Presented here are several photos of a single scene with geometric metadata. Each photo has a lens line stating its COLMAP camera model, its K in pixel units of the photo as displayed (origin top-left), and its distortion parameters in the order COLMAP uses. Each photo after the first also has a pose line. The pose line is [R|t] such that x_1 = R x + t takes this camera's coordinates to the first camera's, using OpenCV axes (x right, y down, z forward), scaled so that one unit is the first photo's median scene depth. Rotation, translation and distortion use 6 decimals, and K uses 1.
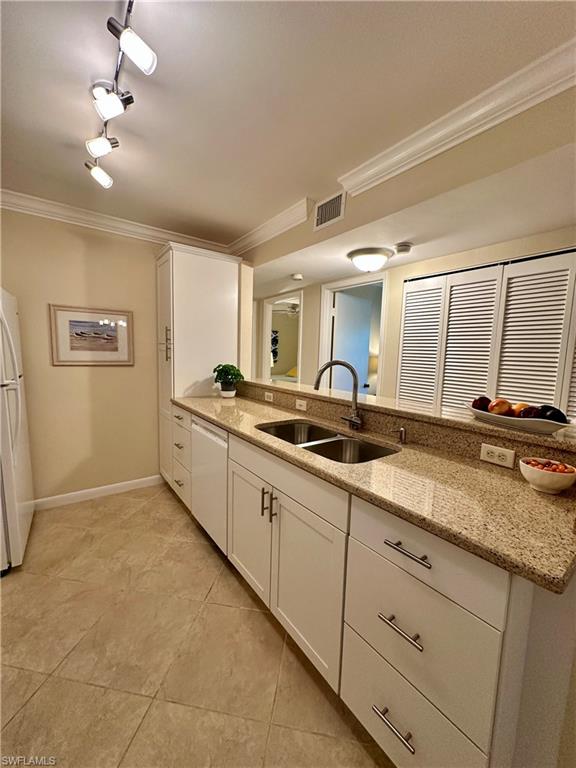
lens RADIAL K [[305.9, 0, 287.7], [0, 305.9, 383.7], [0, 0, 1]] dist [-0.000011, 0.000349]
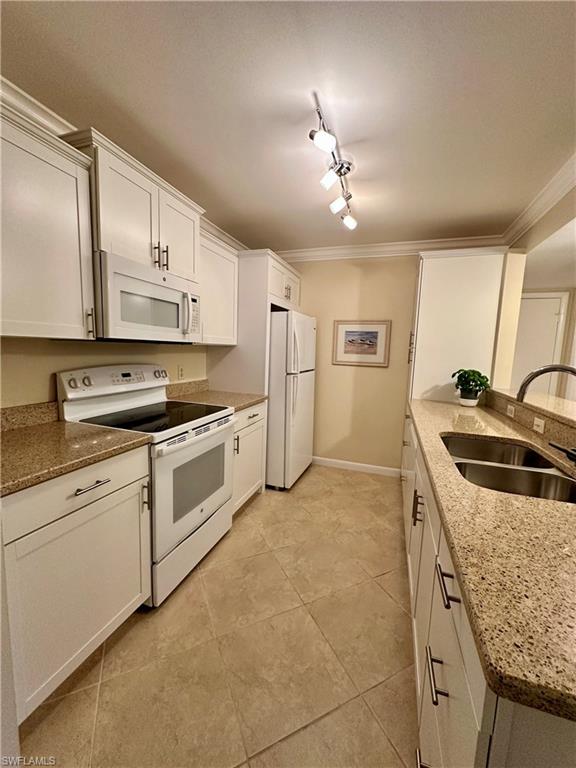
lens RADIAL K [[305.9, 0, 287.7], [0, 305.9, 383.7], [0, 0, 1]] dist [-0.000011, 0.000349]
pose [[0.564393, 0.084087, -0.821212, 0.272902], [-0.105396, 0.993997, 0.029343, 0.009451], [0.818750, 0.069991, 0.569868, 0.047039]]
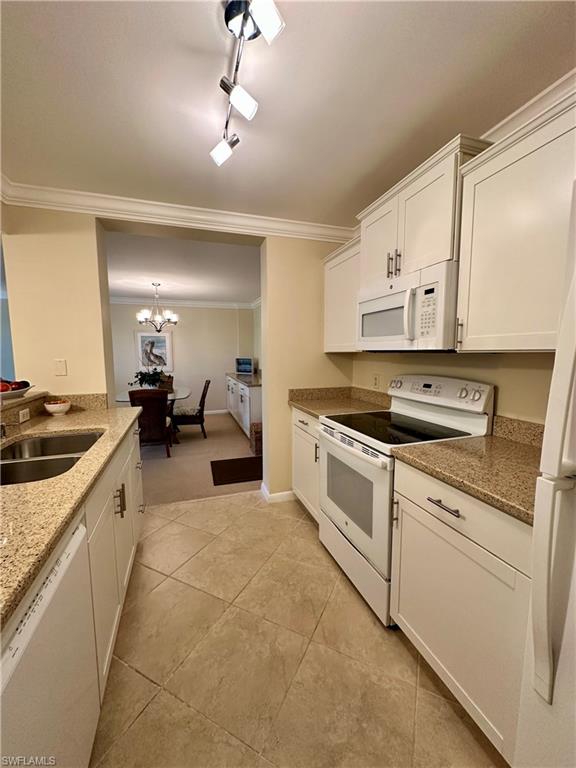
lens RADIAL K [[305.9, 0, 287.7], [0, 305.9, 383.7], [0, 0, 1]] dist [-0.000011, 0.000349]
pose [[-0.953368, -0.057529, 0.296276, -0.509877], [0.006598, 0.977458, 0.211029, -0.118113], [-0.301737, 0.203143, -0.931497, 0.989122]]
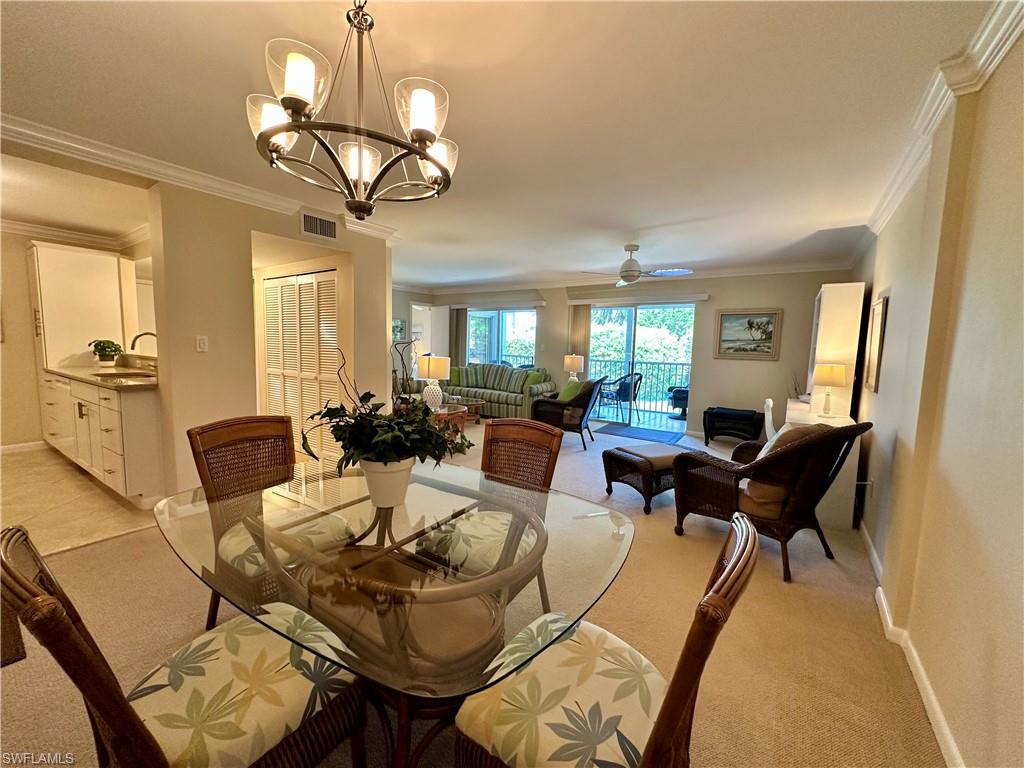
lens RADIAL K [[407.8, 0, 513.2], [0, 407.8, 384.5], [0, 0, 1]] dist [-0.000011, 0.000349]
pose [[0.942169, -0.040139, 0.332727, 0.896726], [0.039581, 0.999181, 0.008456, 0.187340], [-0.332793, 0.005203, 0.942985, -1.234651]]
